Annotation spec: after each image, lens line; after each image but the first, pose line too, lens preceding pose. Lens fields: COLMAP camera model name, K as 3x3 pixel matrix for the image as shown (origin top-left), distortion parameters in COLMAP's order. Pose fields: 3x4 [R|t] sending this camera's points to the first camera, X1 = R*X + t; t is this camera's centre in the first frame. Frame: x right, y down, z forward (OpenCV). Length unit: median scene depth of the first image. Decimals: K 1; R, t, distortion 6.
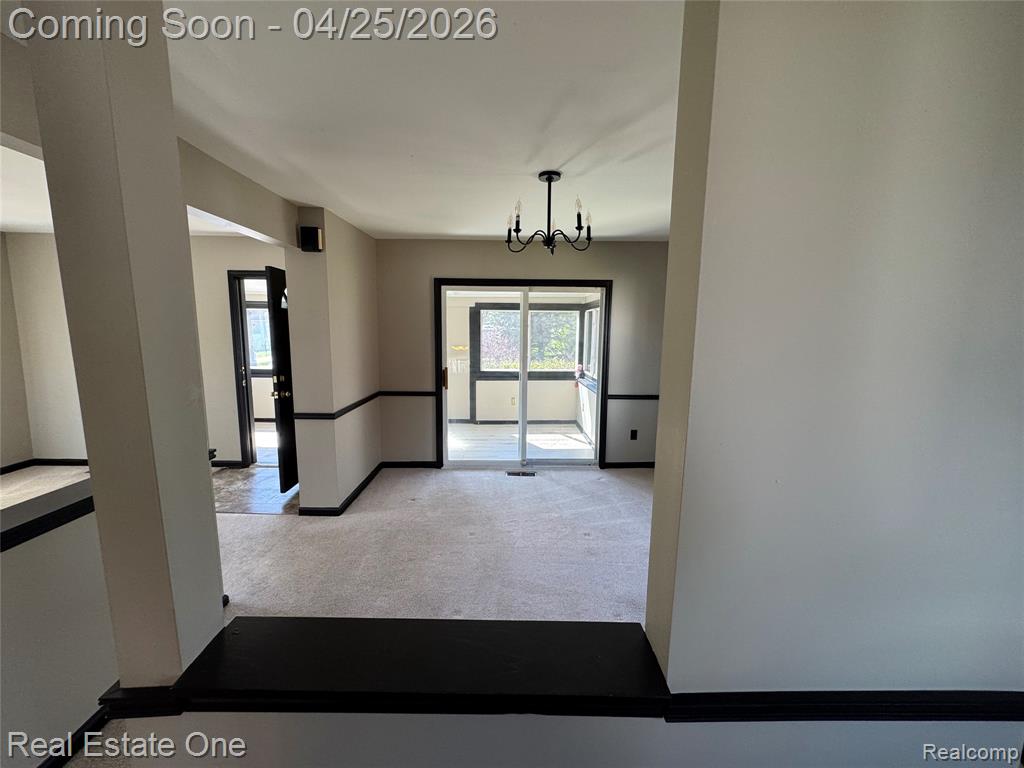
lens RADIAL K [[406.7, 0, 512.1], [0, 406.7, 385.2], [0, 0, 1]] dist [-0.001668, -0.000433]
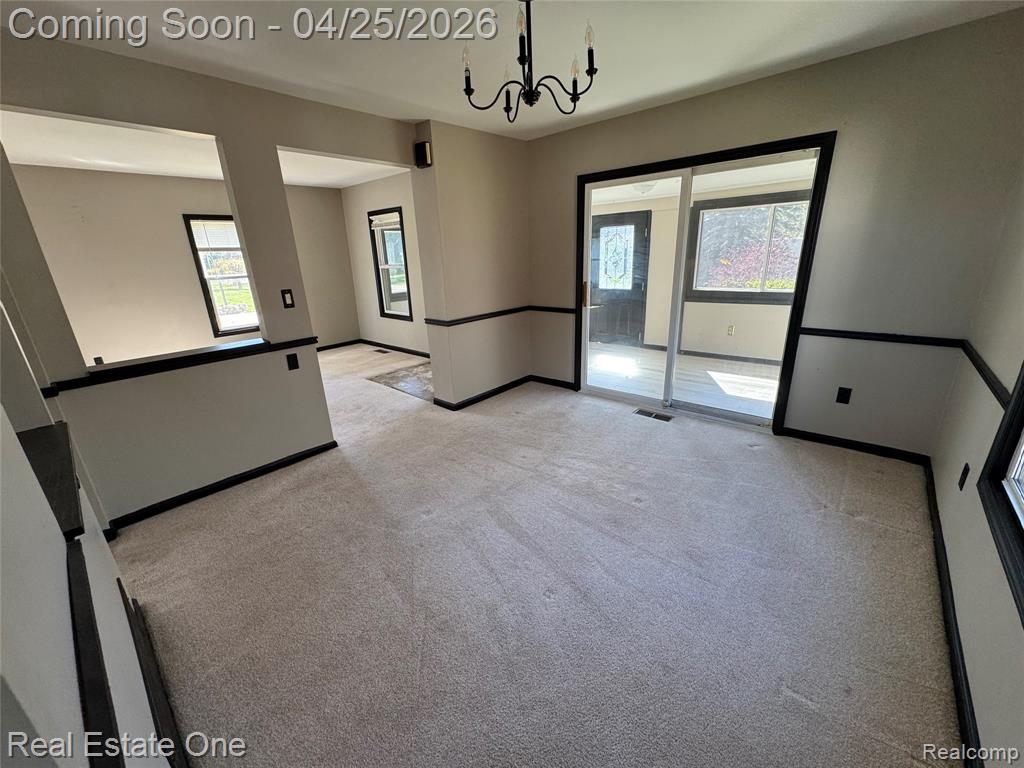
lens RADIAL K [[406.7, 0, 511.7], [0, 406.7, 383.4], [0, 0, 1]] dist [-0.001668, -0.000433]
pose [[0.739997, 0.169990, -0.650775, 0.332170], [-0.048174, 0.978446, 0.200803, 0.003171], [0.670883, -0.117243, 0.732236, 0.206974]]
